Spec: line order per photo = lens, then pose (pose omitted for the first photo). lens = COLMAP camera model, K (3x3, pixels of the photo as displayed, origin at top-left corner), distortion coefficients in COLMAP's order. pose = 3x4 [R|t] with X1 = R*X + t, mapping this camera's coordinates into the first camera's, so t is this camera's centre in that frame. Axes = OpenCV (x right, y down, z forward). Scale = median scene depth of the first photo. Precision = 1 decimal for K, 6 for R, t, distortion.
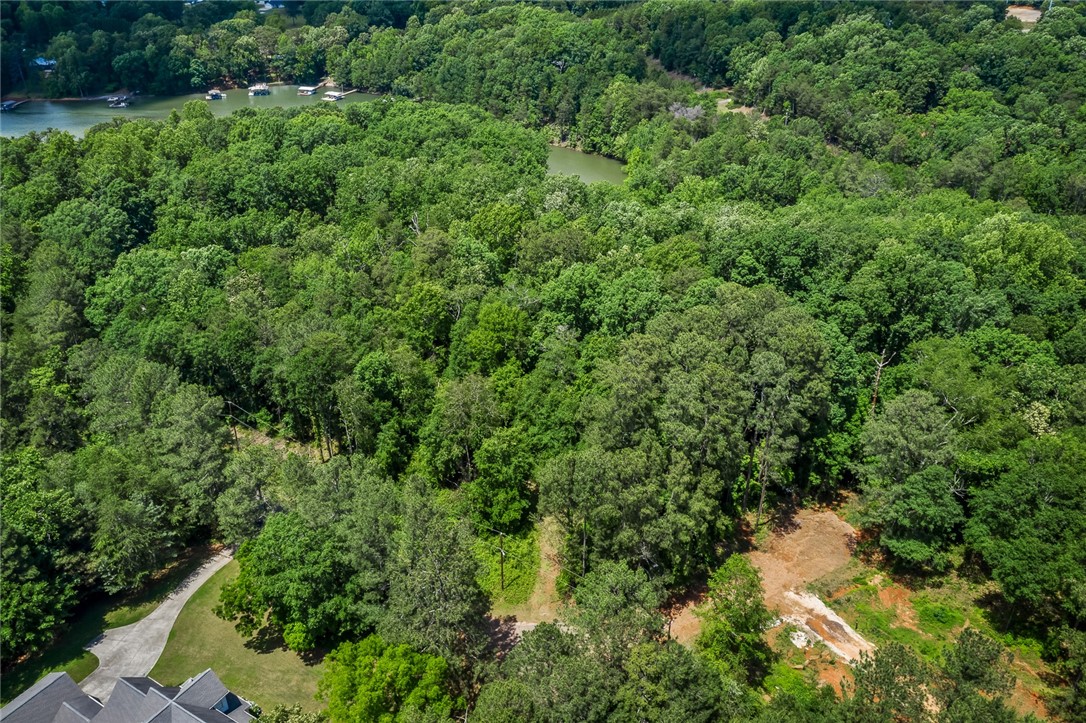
lens RADIAL K [[840.9, 0, 539.6], [0, 840.9, 348.7], [0, 0, 1]] dist [0.003191, 0.006698]
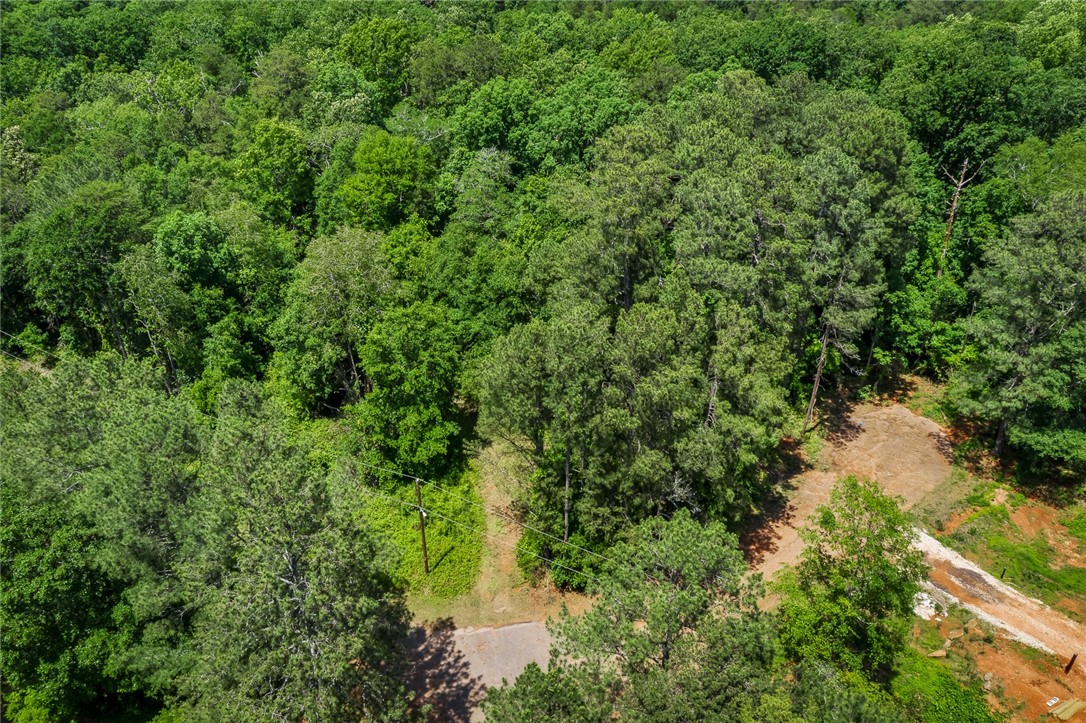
lens RADIAL K [[790.0, 0, 520.1], [0, 790.0, 357.0], [0, 0, 1]] dist [-0.001933, 0.001508]
pose [[0.992010, -0.076489, 0.100326, -0.021545], [0.069572, 0.995067, 0.070724, 0.094074], [-0.105241, -0.063179, 0.992438, 0.422568]]
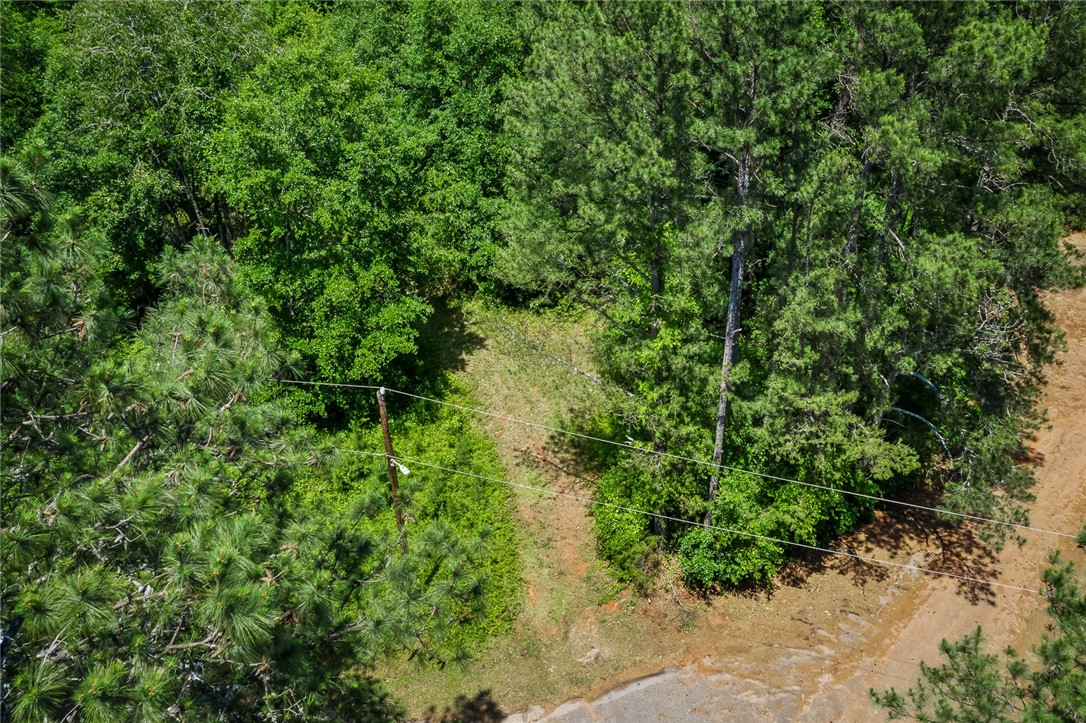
lens RADIAL K [[840.9, 0, 539.6], [0, 840.9, 348.7], [0, 0, 1]] dist [0.003191, 0.006698]
pose [[0.947701, -0.177634, 0.265158, -0.058166], [0.156178, 0.982644, 0.100096, 0.171386], [-0.278336, -0.053449, 0.958995, 0.678401]]
